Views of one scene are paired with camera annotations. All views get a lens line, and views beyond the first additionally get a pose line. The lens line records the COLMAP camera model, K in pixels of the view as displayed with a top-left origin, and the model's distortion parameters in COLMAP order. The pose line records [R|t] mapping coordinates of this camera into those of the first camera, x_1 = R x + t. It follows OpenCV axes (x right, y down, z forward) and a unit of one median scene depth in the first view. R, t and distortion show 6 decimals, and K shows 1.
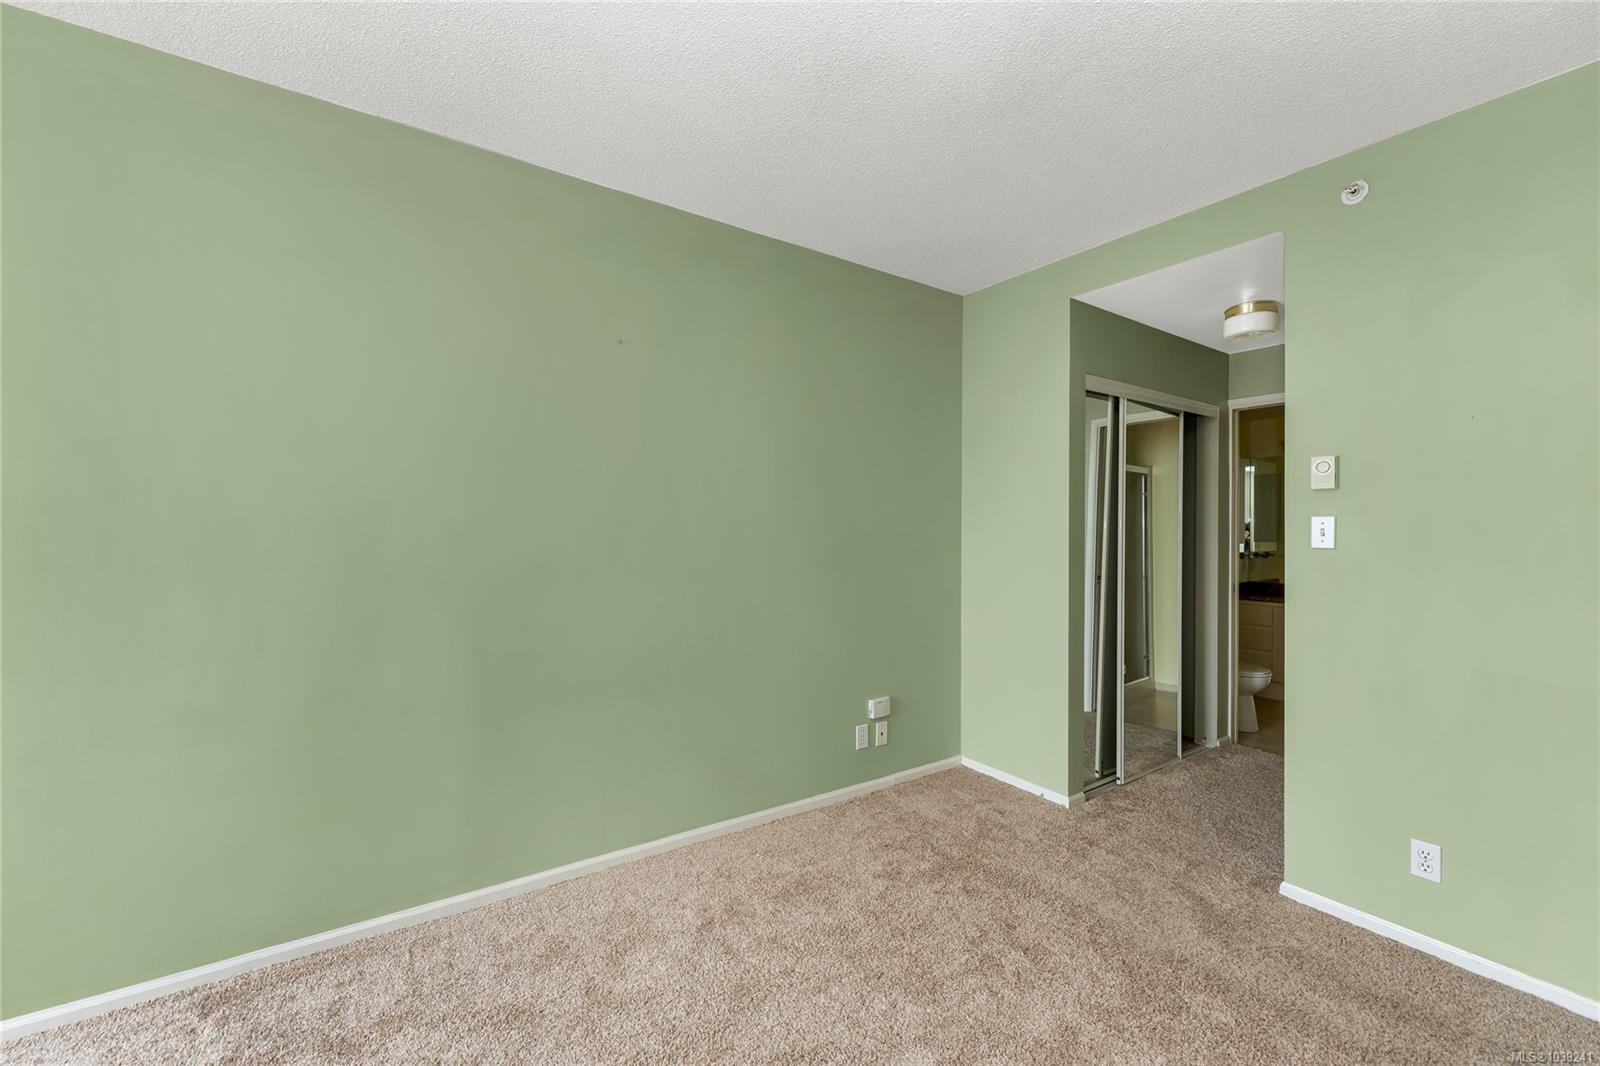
lens RADIAL K [[649.1, 0, 792.1], [0, 649.1, 526.2], [0, 0, 1]] dist [-0.000762, -0.000133]
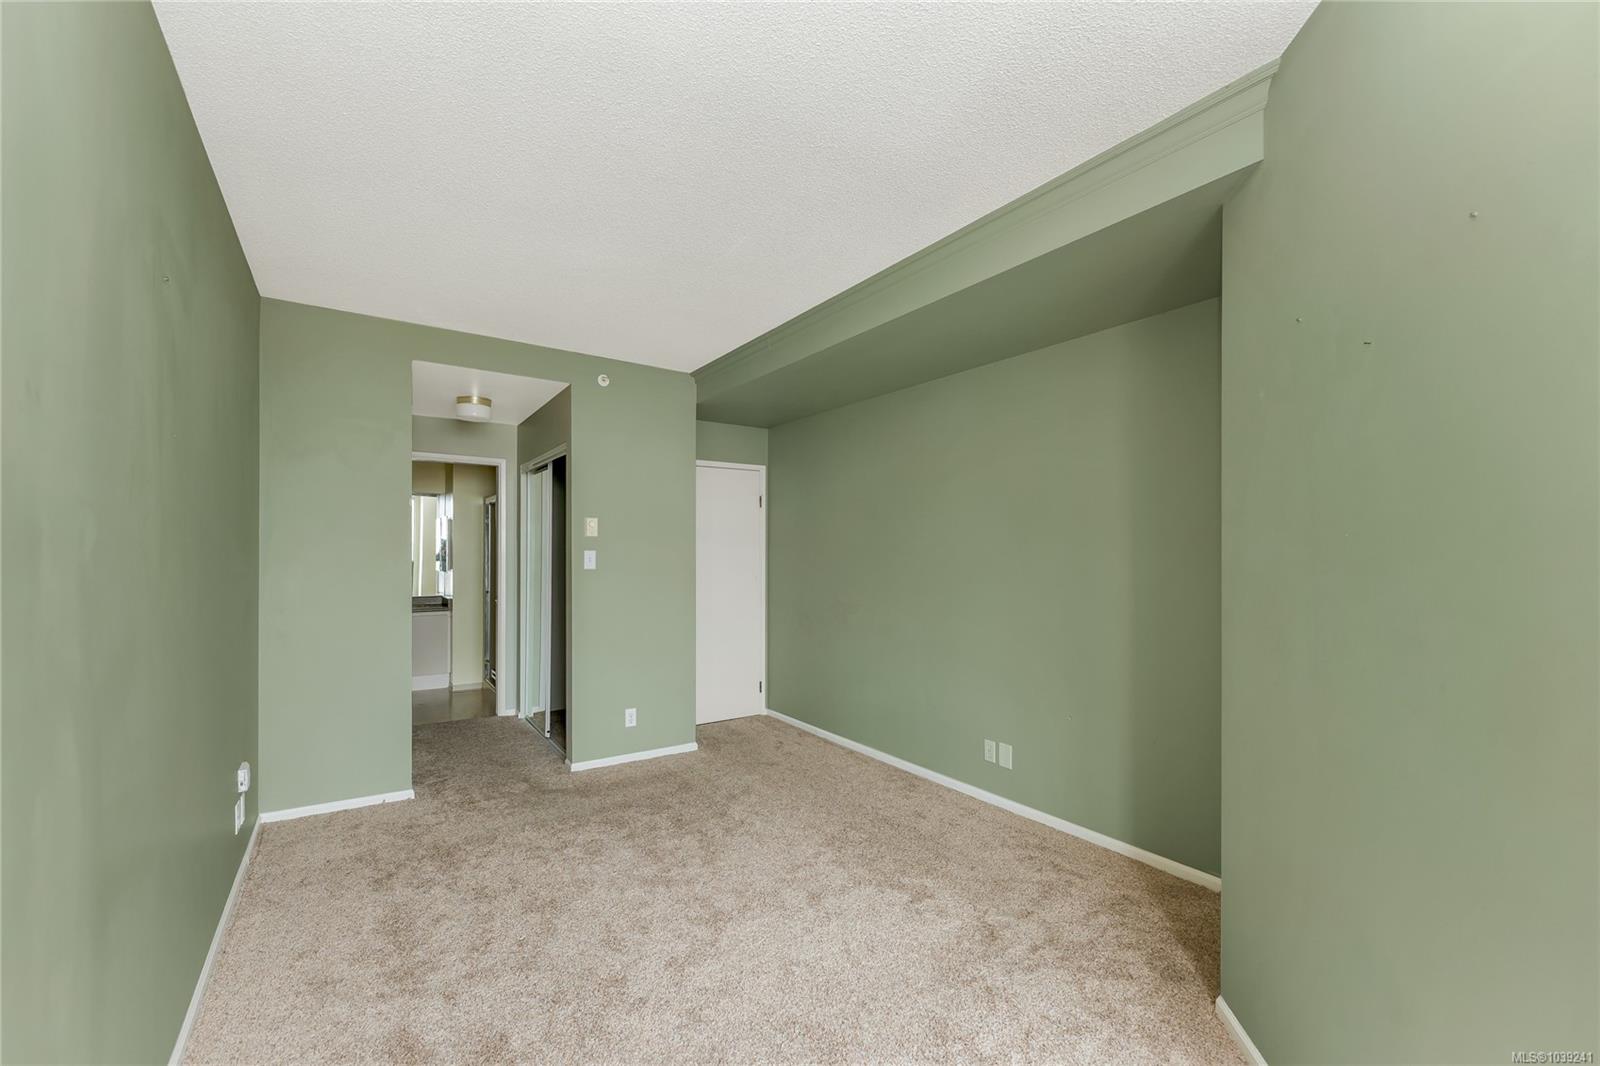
lens RADIAL K [[649.1, 0, 795.4], [0, 649.1, 548.1], [0, 0, 1]] dist [-0.000762, -0.000133]
pose [[-0.004046, 0.004542, 0.999982, -0.881834], [-0.011615, 0.999922, -0.004589, -0.020942], [-0.999924, -0.011634, -0.003993, 0.383002]]
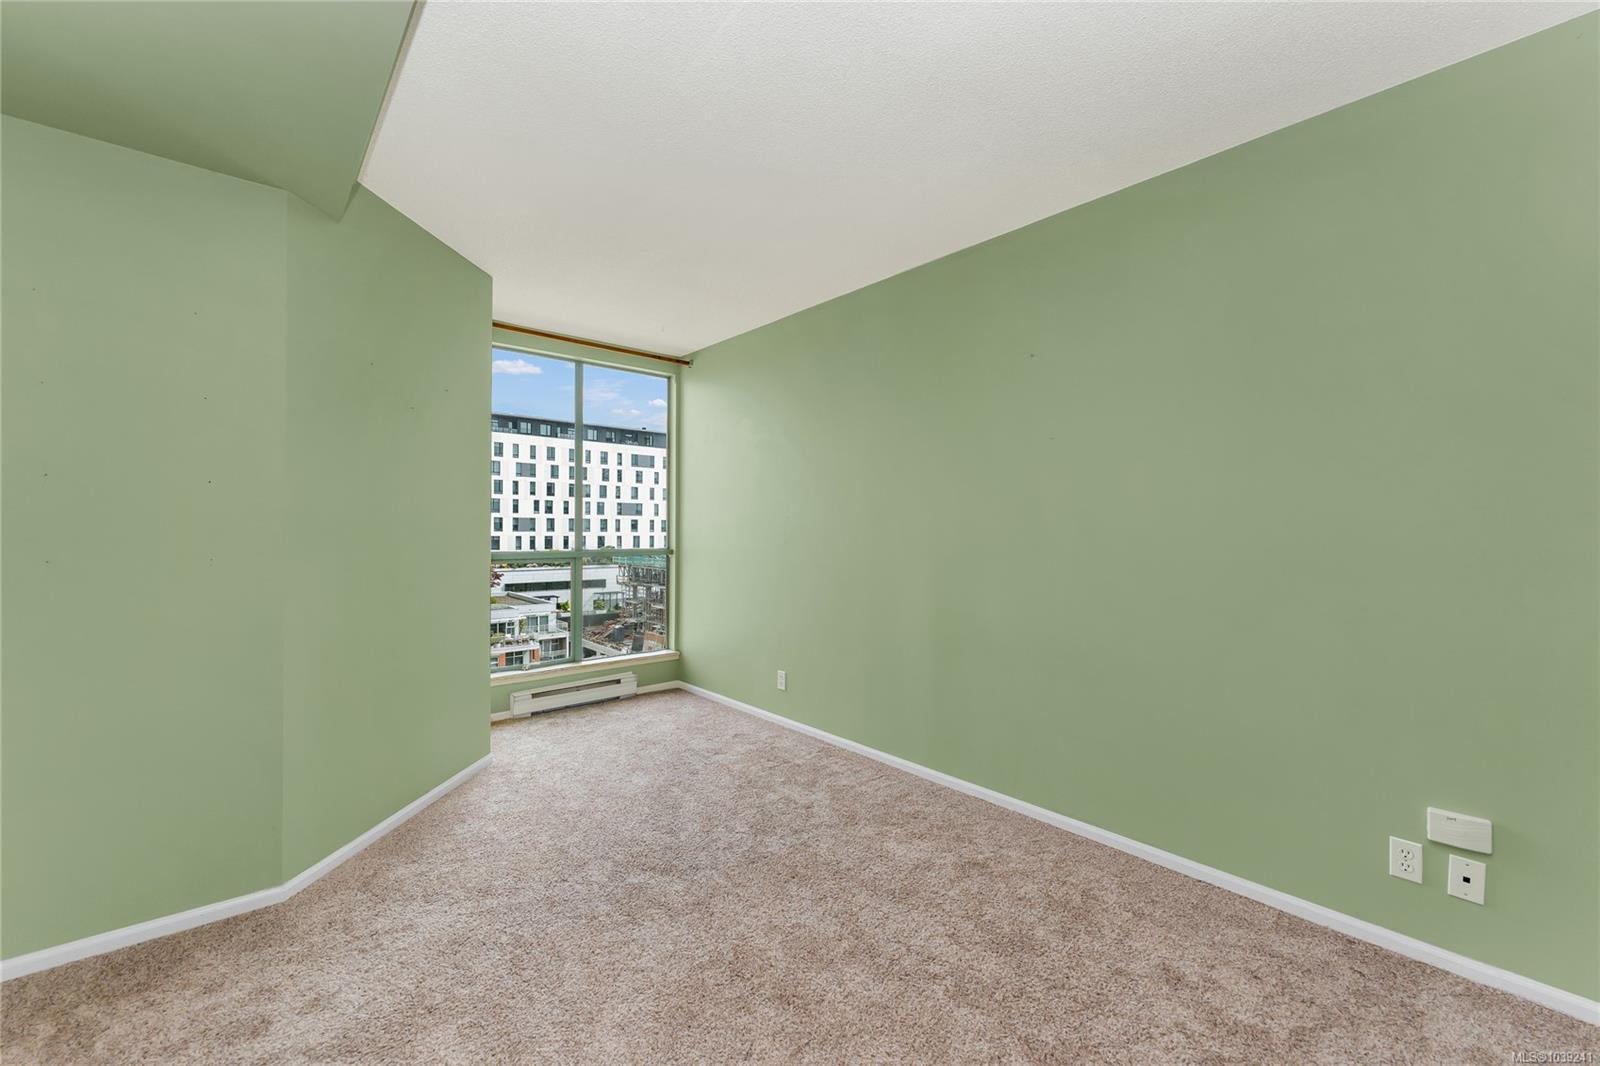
lens RADIAL K [[649.1, 0, 795.0], [0, 649.1, 531.9], [0, 0, 1]] dist [-0.000762, -0.000133]
pose [[0.113556, -0.001944, -0.993530, 0.790268], [-0.003412, 0.999991, -0.002347, 0.031482], [0.993526, 0.003656, 0.113549, 0.457978]]
